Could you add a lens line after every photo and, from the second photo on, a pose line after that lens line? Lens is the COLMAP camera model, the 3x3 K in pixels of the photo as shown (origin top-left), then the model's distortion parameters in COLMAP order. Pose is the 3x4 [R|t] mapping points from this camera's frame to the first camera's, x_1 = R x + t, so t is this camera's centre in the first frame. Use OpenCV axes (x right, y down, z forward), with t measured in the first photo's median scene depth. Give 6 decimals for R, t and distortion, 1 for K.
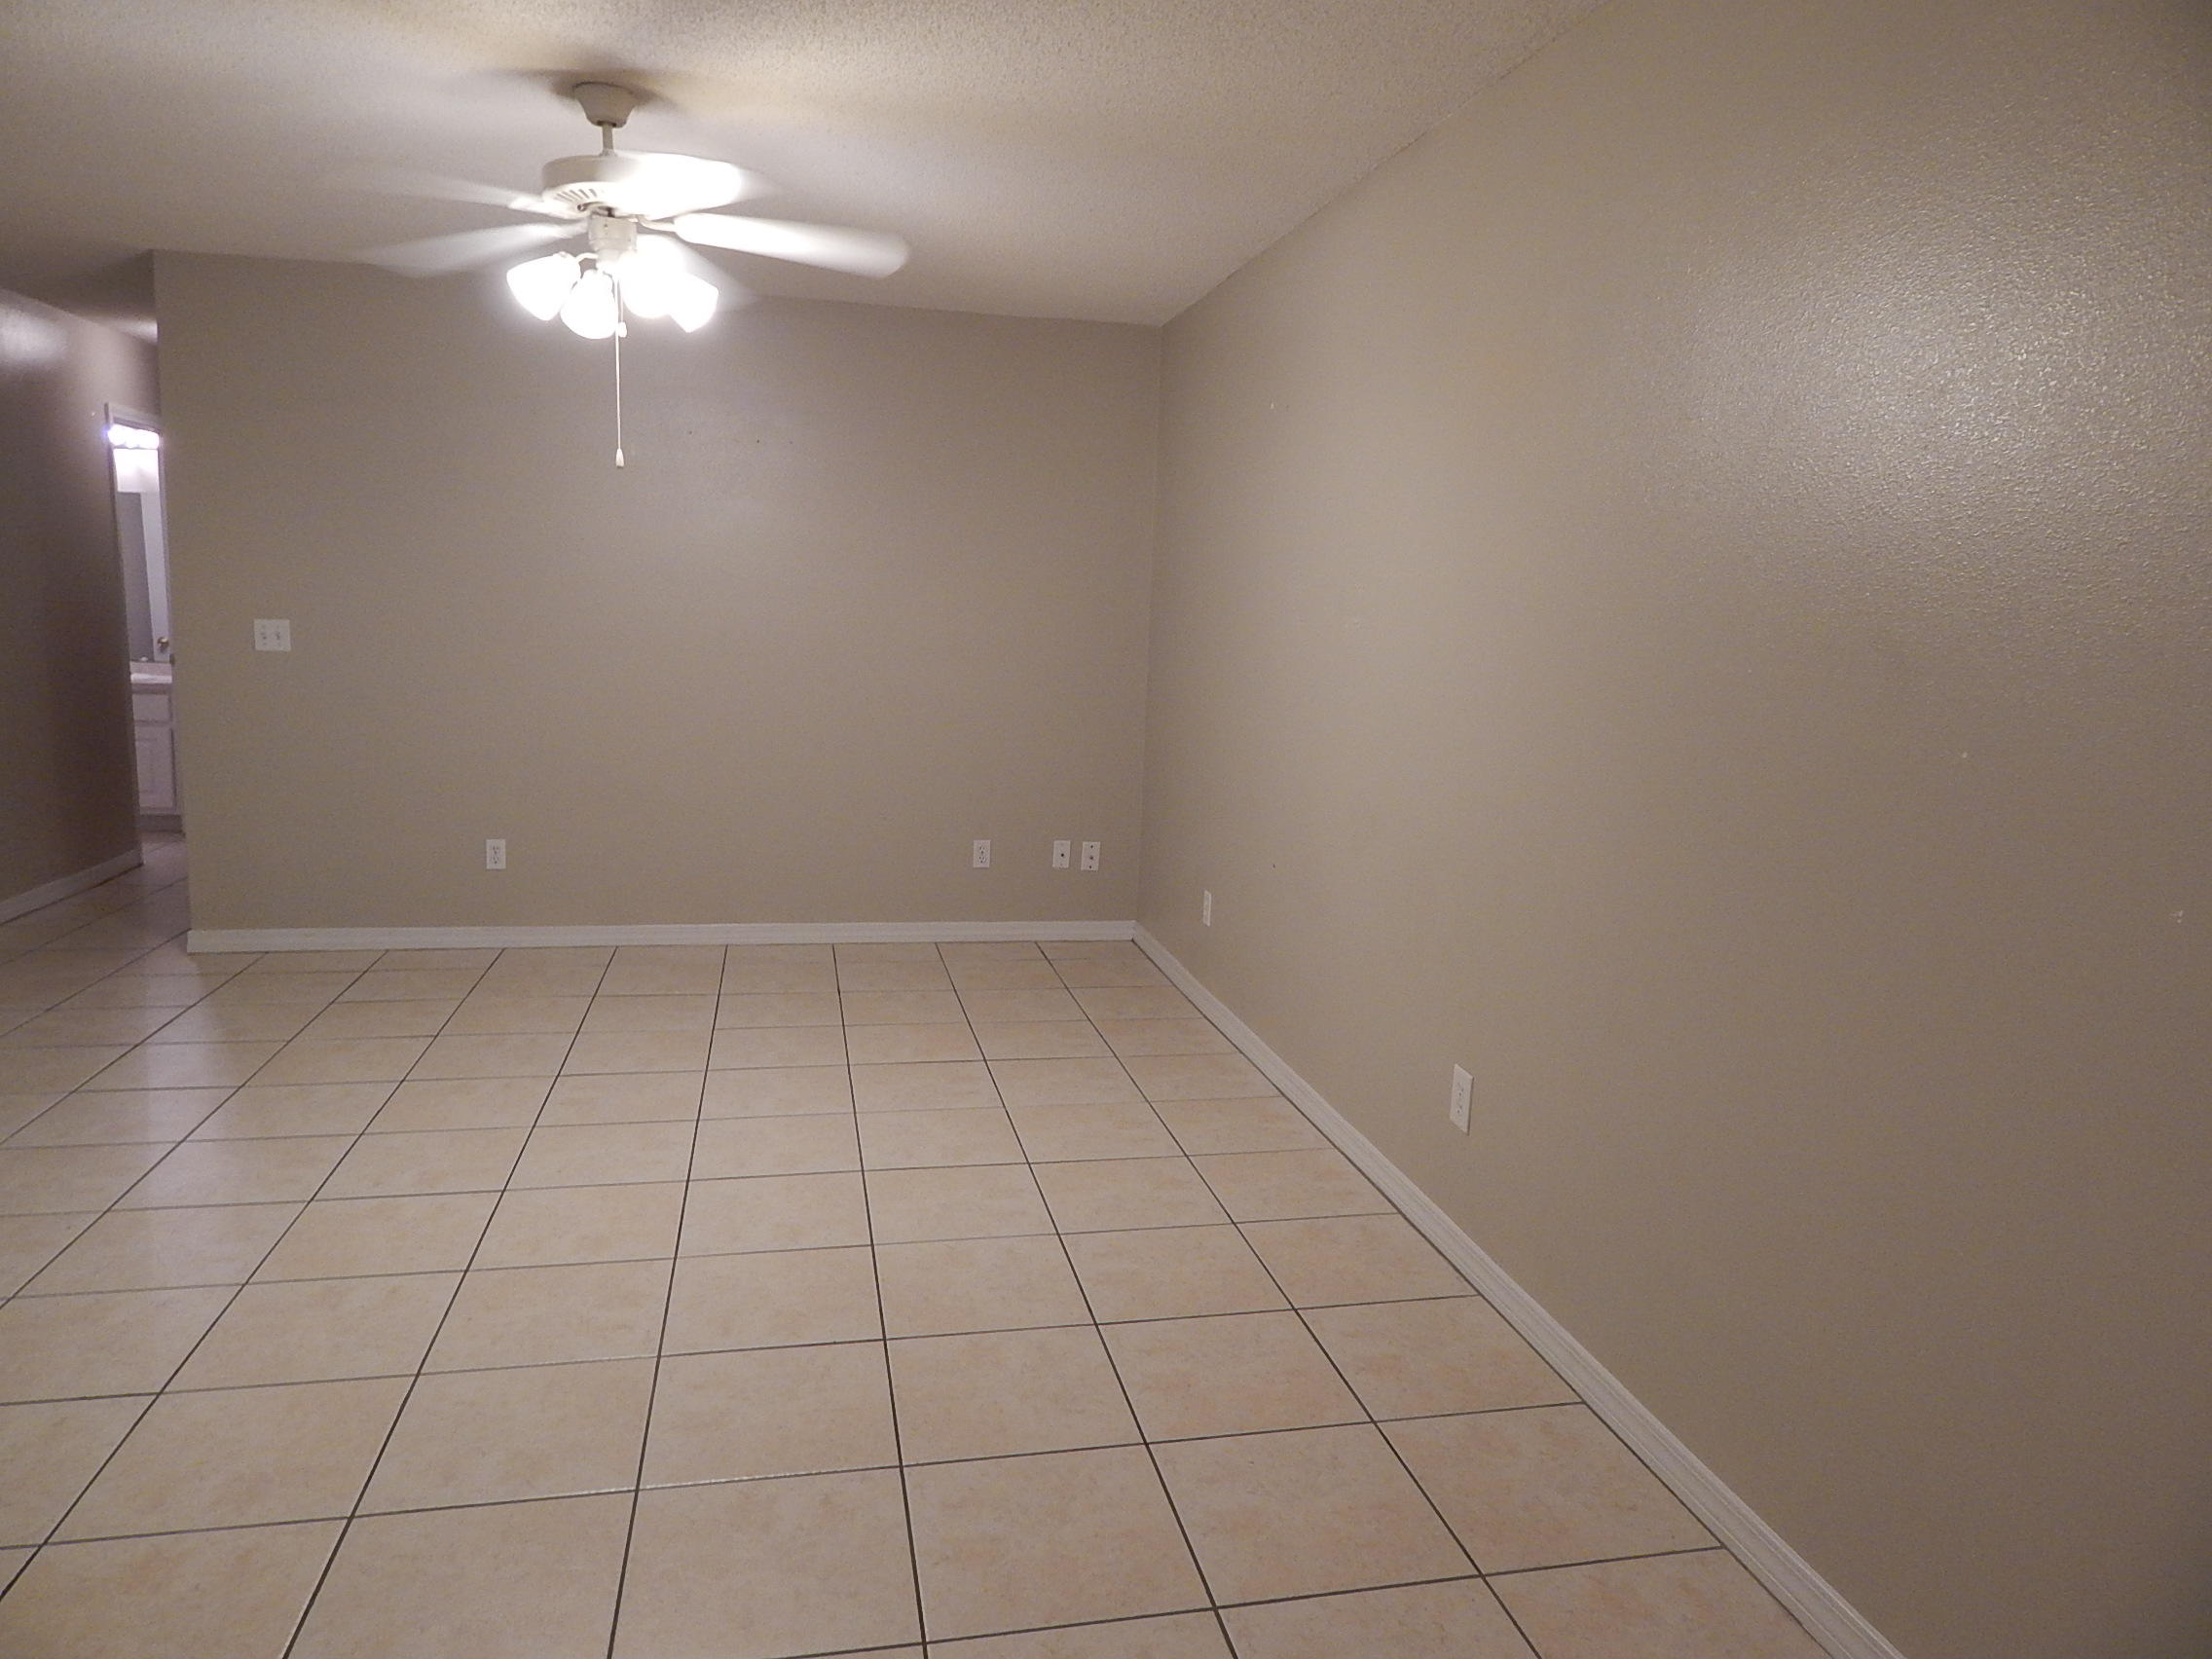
lens RADIAL K [[1450.2, 0, 1115.3], [0, 1450.2, 821.6], [0, 0, 1]] dist [-0.001685, -0.007796]
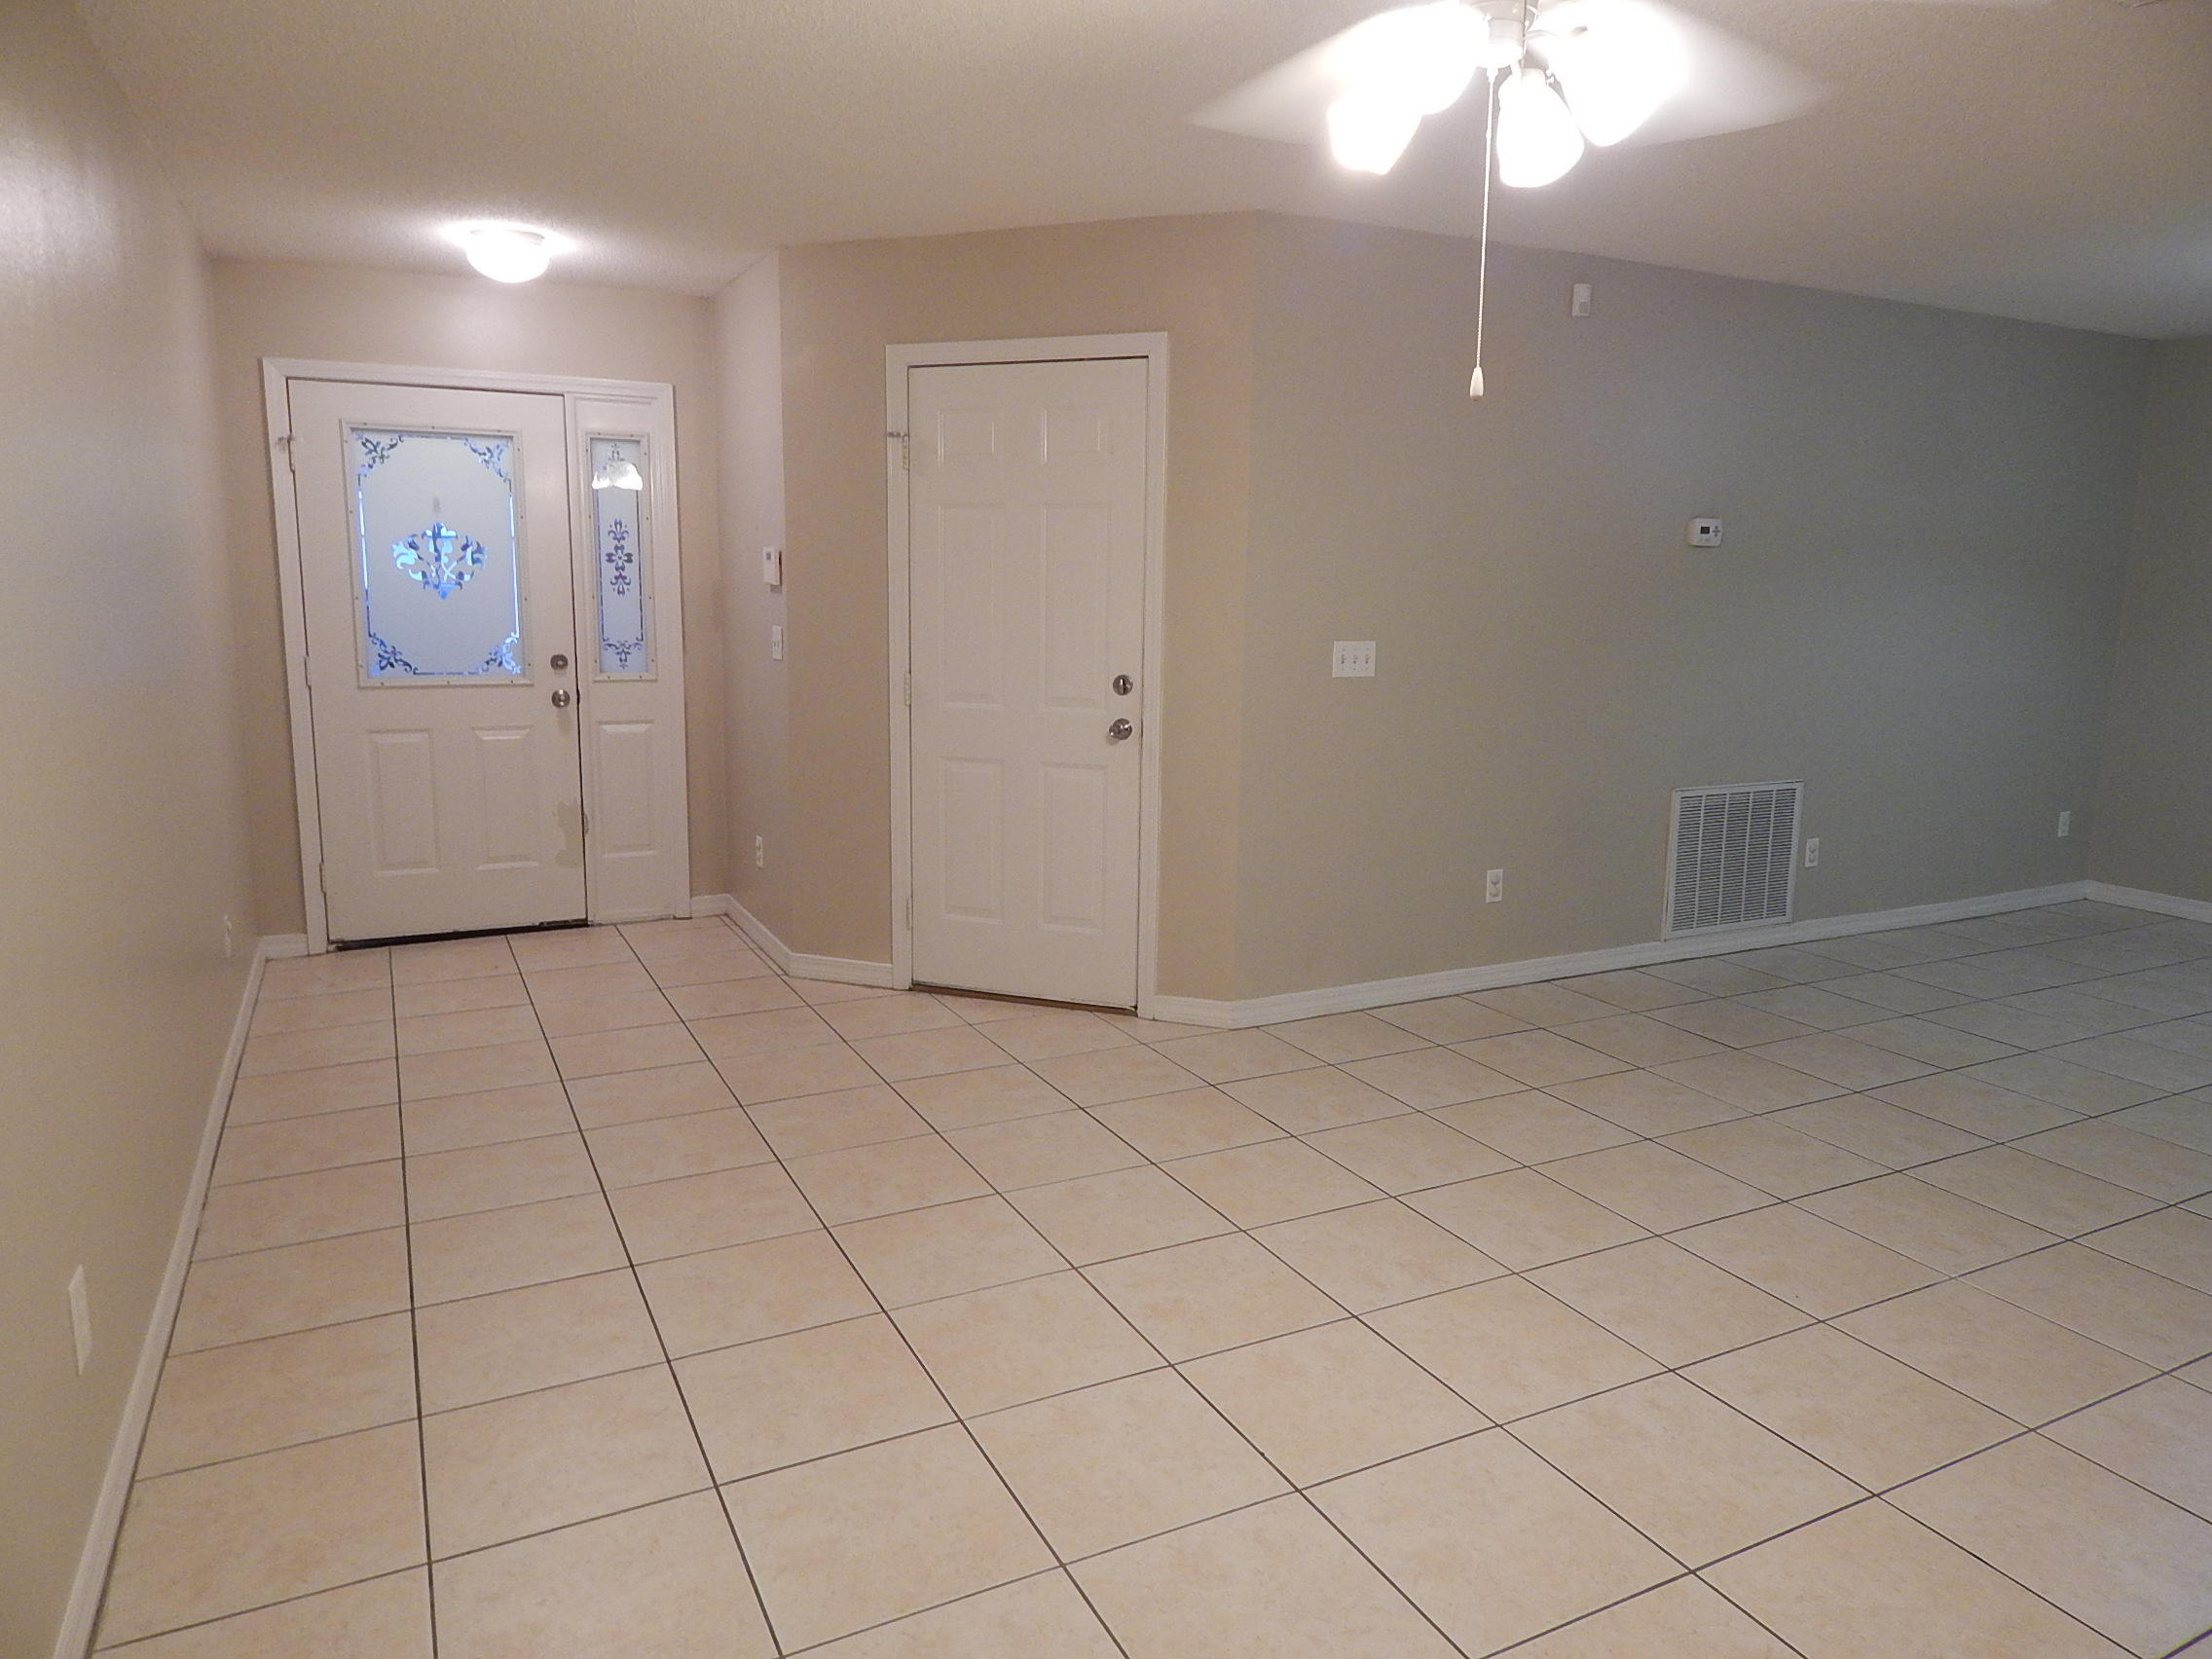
lens RADIAL K [[1450.2, 0, 1103.7], [0, 1450.2, 829.7], [0, 0, 1]] dist [-0.001685, -0.007796]
pose [[-0.968536, -0.001807, -0.248866, -0.029088], [-0.078361, 0.951327, 0.298056, -0.144348], [0.236214, 0.308179, -0.921536, 0.961967]]
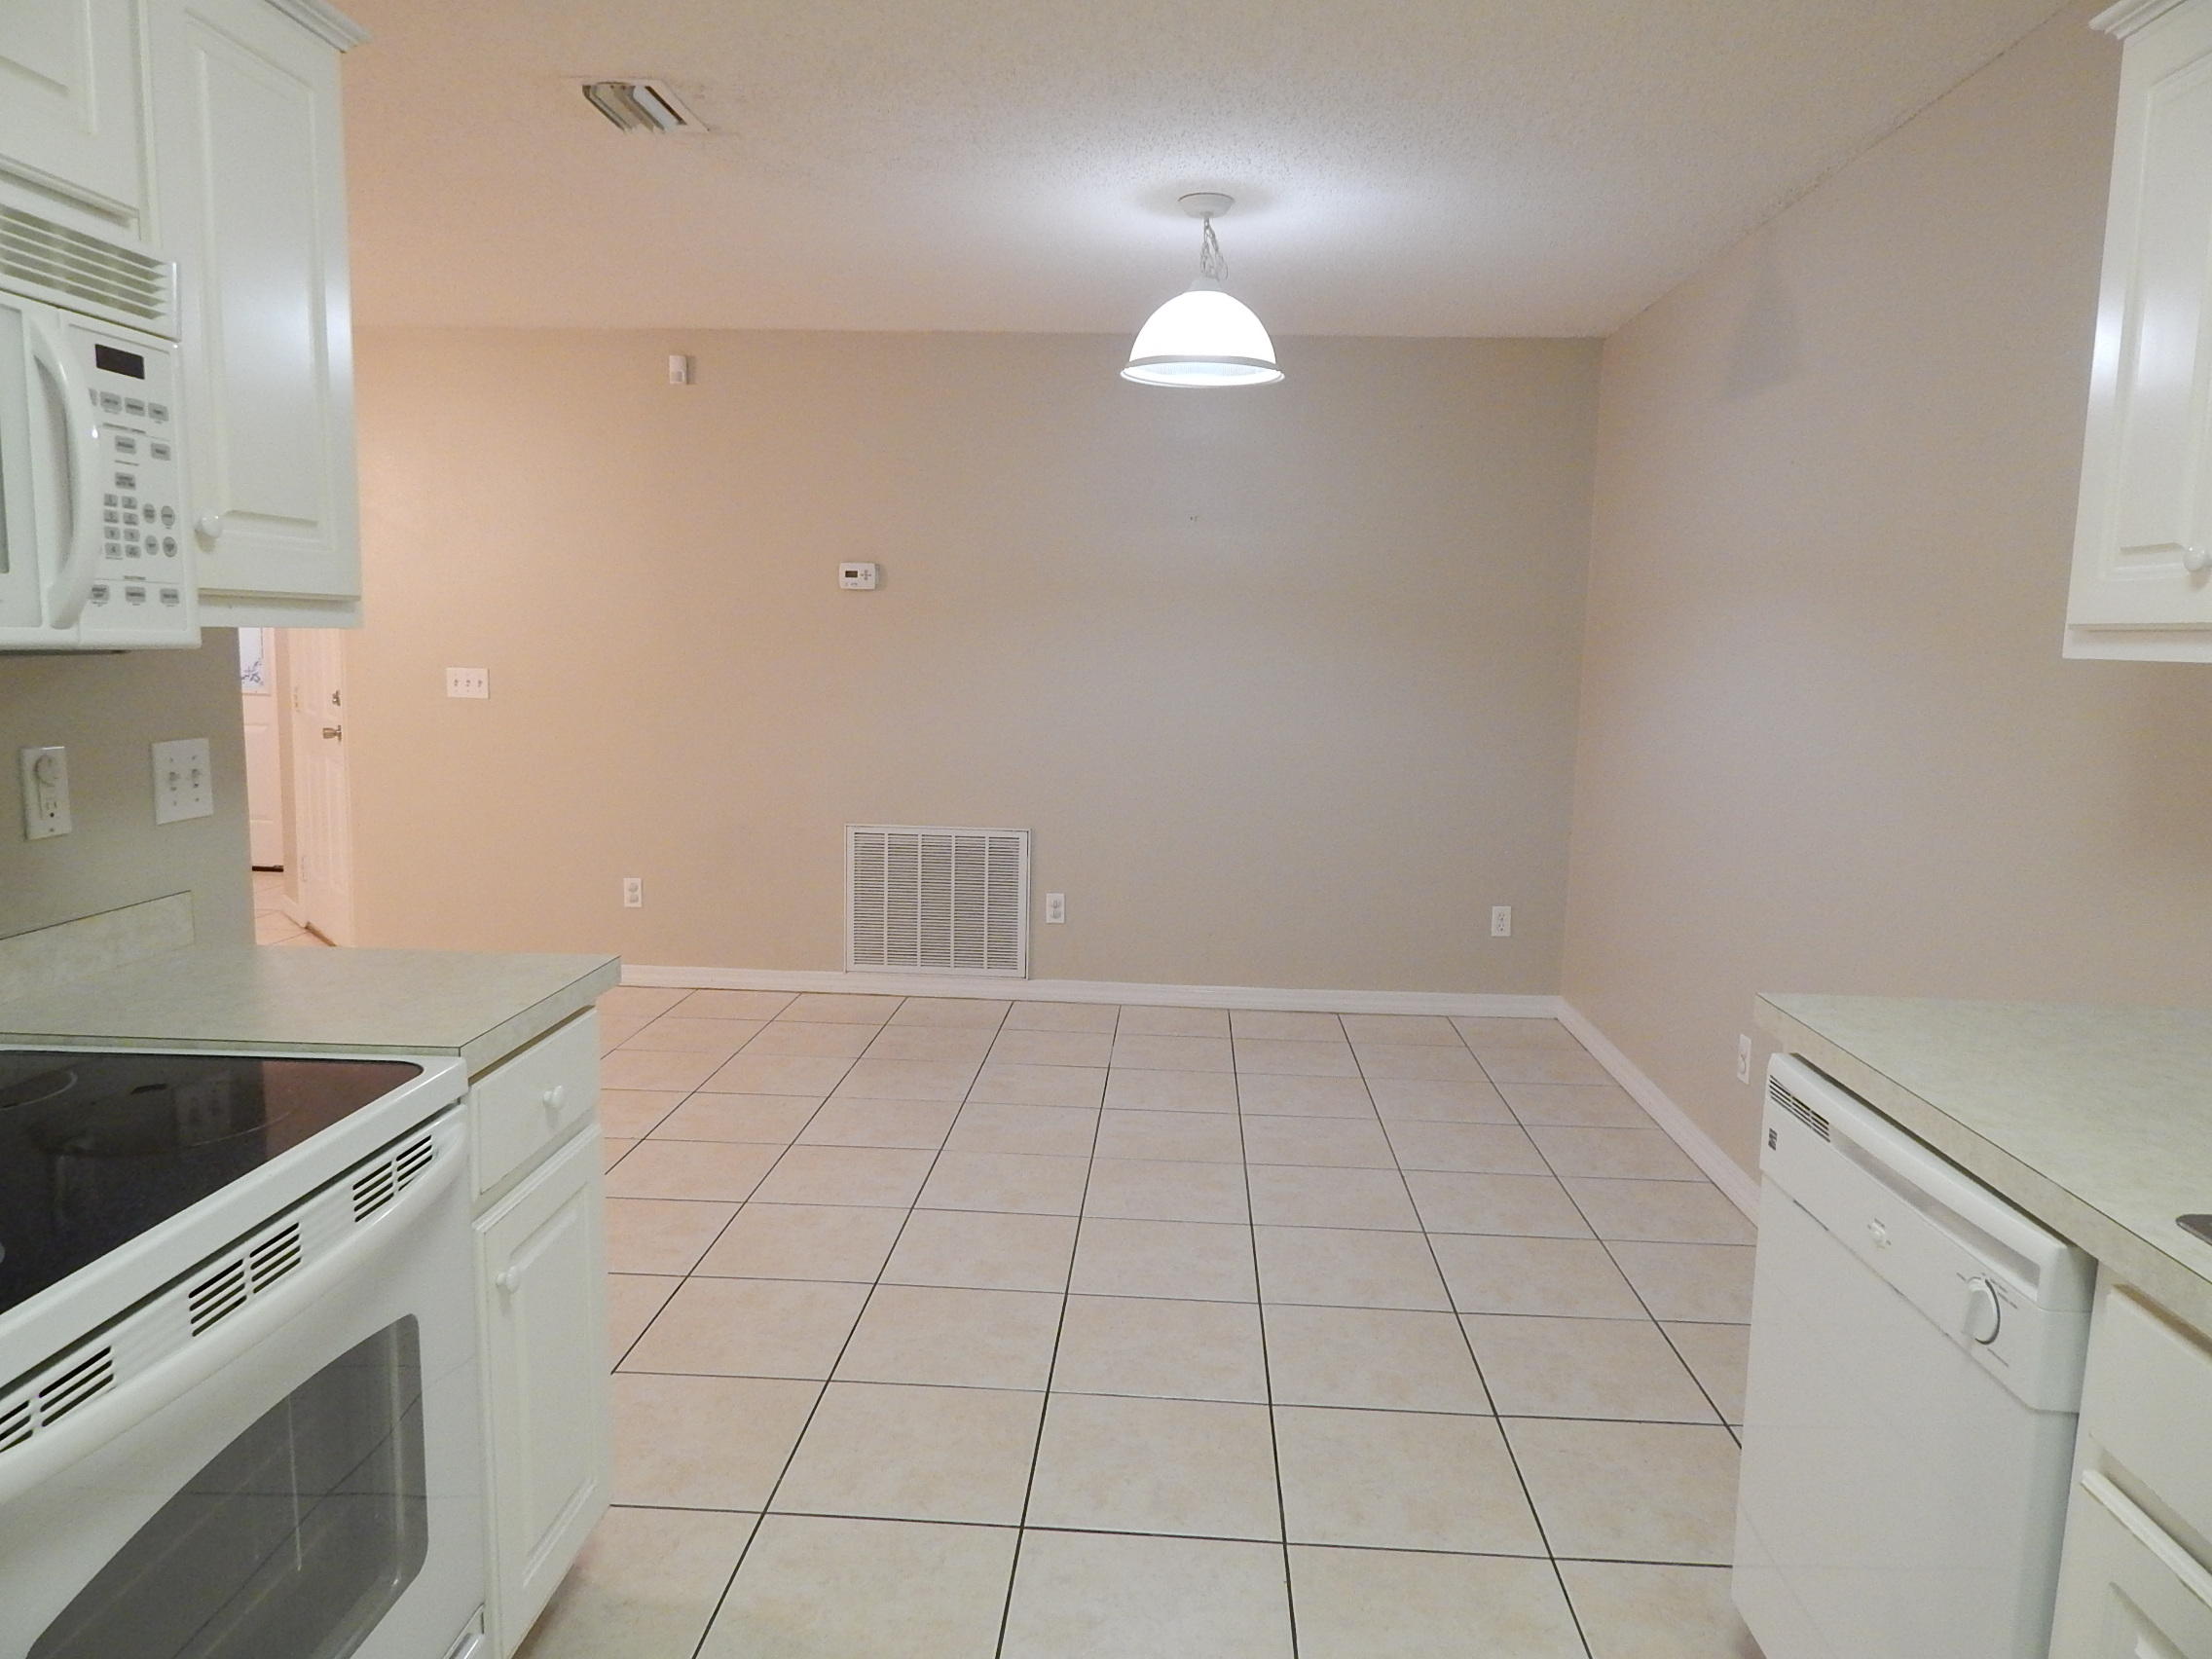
lens RADIAL K [[1450.2, 0, 1120.3], [0, 1450.2, 826.1], [0, 0, 1]] dist [-0.001685, -0.007796]
pose [[-0.961009, -0.093051, 0.260391, -1.103567], [-0.016935, 0.959717, 0.280456, -0.194120], [-0.275998, 0.265111, -0.923873, 1.023189]]
